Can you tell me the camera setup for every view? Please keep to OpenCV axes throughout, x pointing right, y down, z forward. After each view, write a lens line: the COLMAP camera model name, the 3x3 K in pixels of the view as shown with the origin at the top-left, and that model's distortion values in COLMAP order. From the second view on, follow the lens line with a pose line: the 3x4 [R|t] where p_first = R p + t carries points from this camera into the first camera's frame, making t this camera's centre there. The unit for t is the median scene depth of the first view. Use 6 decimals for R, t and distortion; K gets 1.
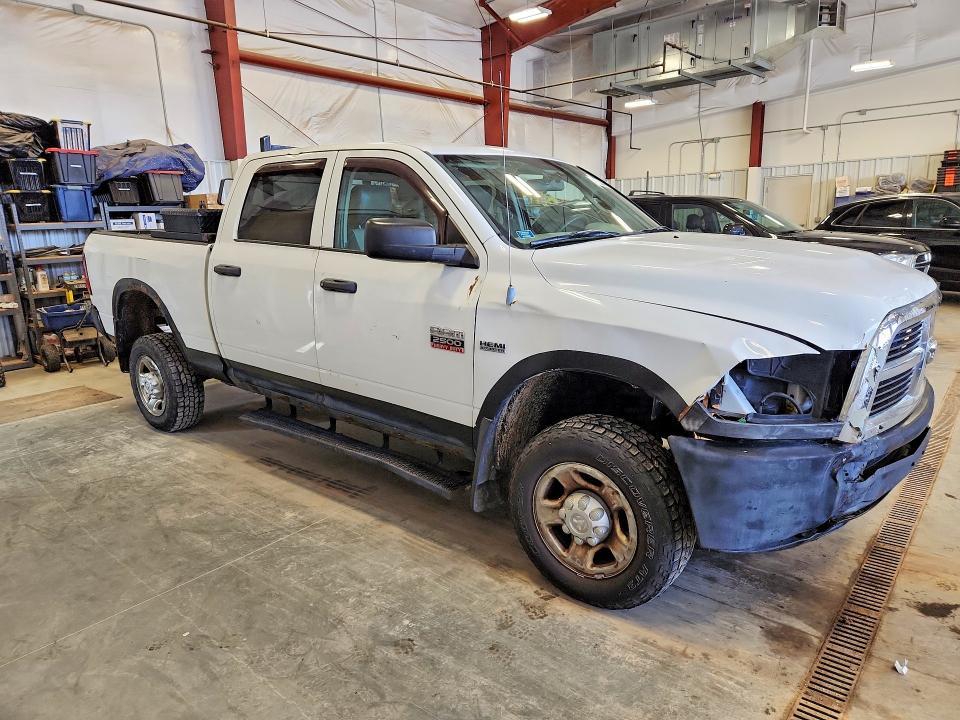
lens RADIAL K [[656.1, 0, 478.0], [0, 656.1, 361.0], [0, 0, 1]] dist [0.030947, -0.004860]
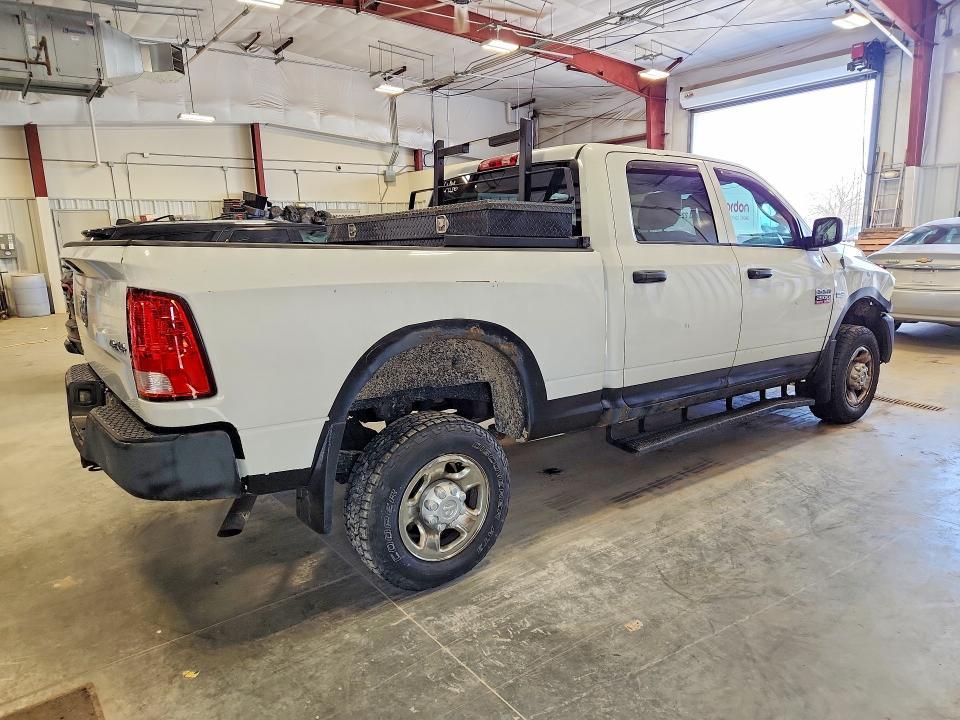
lens RADIAL K [[656.1, 0, 479.5], [0, 656.1, 360.2], [0, 0, 1]] dist [0.030947, -0.004860]
pose [[0.222579, -0.159186, 0.961831, -1.178020], [0.228181, 0.967682, 0.107350, -0.161378], [-0.947835, 0.195578, 0.251709, 0.939408]]
